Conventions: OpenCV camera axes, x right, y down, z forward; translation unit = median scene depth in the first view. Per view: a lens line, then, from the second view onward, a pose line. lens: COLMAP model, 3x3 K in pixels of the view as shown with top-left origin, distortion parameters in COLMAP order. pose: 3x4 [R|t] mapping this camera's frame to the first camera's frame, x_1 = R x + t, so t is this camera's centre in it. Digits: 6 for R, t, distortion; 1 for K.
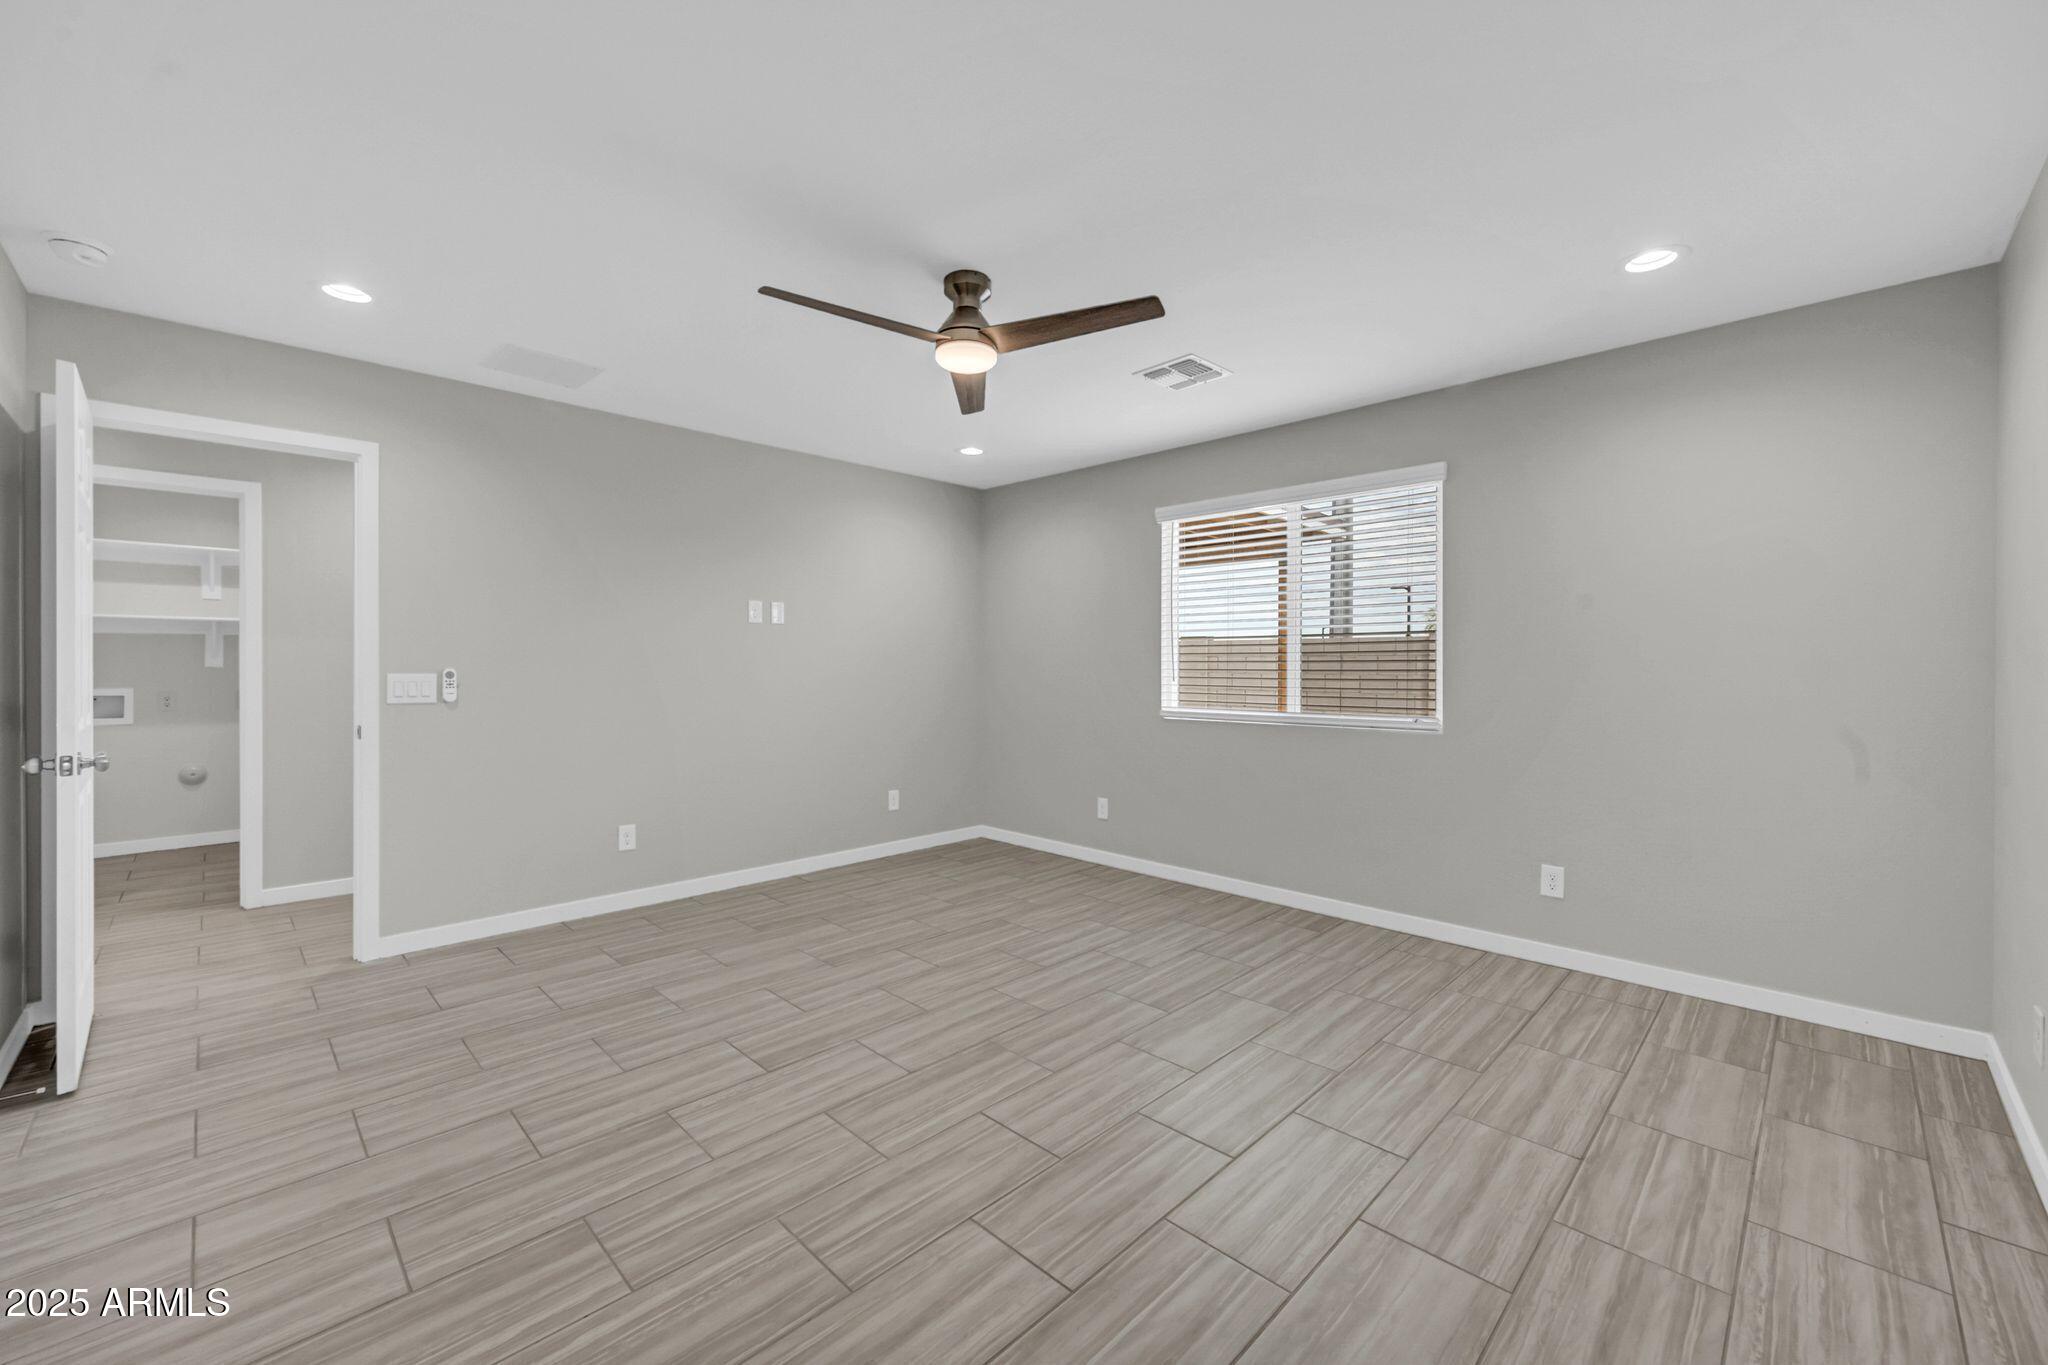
lens RADIAL K [[816.6, 0, 1013.1], [0, 816.6, 670.6], [0, 0, 1]] dist [0.000726, 0.000101]
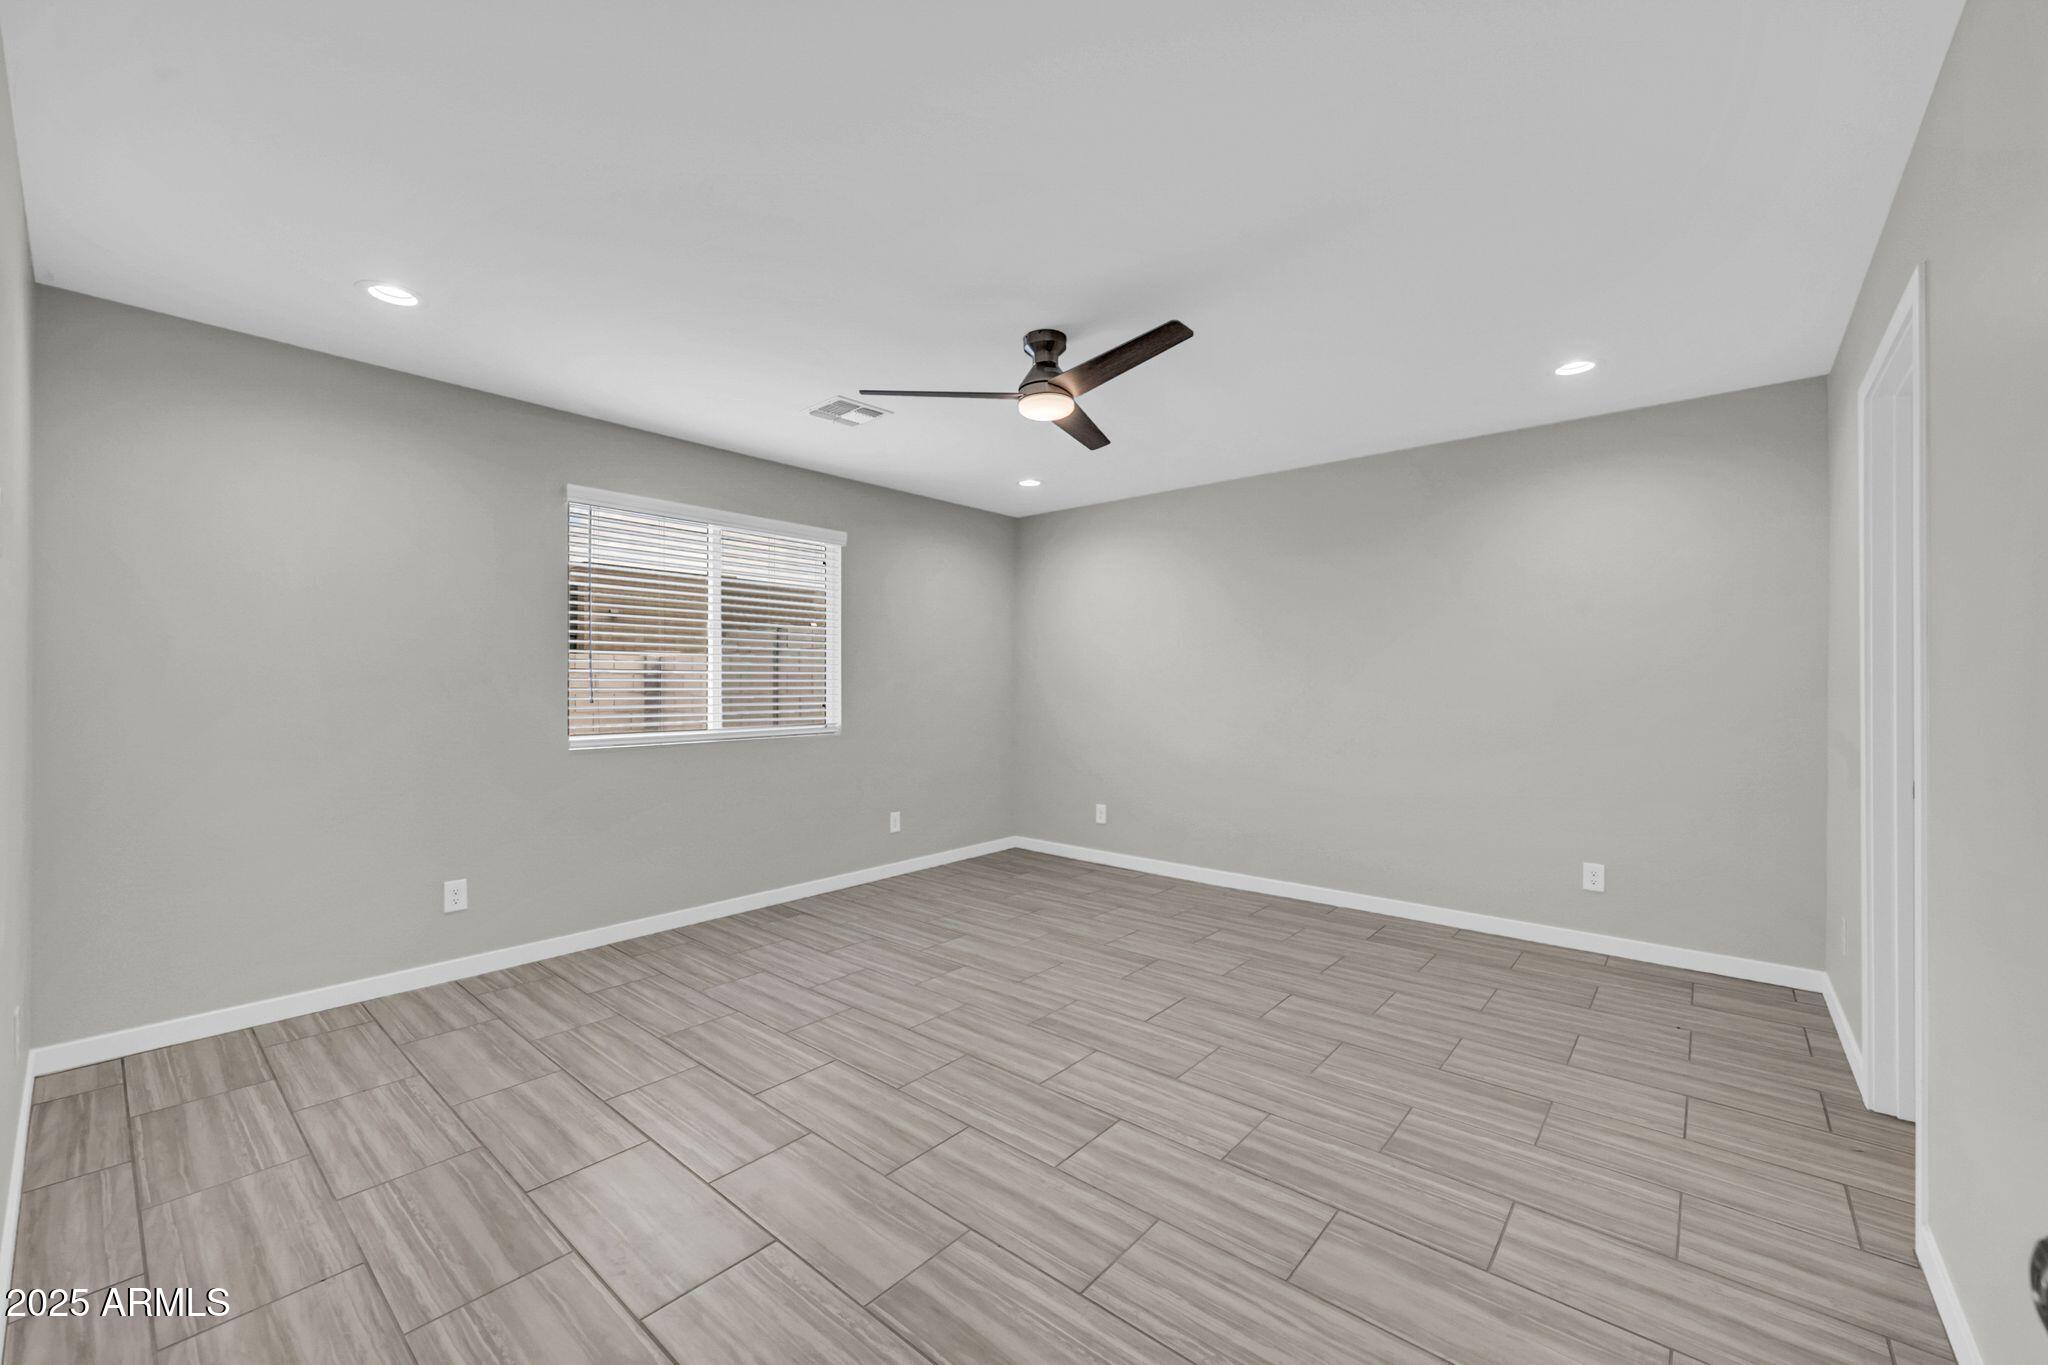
lens RADIAL K [[804.4, 0, 1028.0], [0, 804.4, 716.1], [0, 0, 1]] dist [-0.002324, -0.000158]
pose [[-0.087127, -0.040115, 0.995389, -0.936729], [0.004302, 0.999164, 0.040644, -0.008408], [-0.996188, 0.007823, -0.086881, 0.928615]]
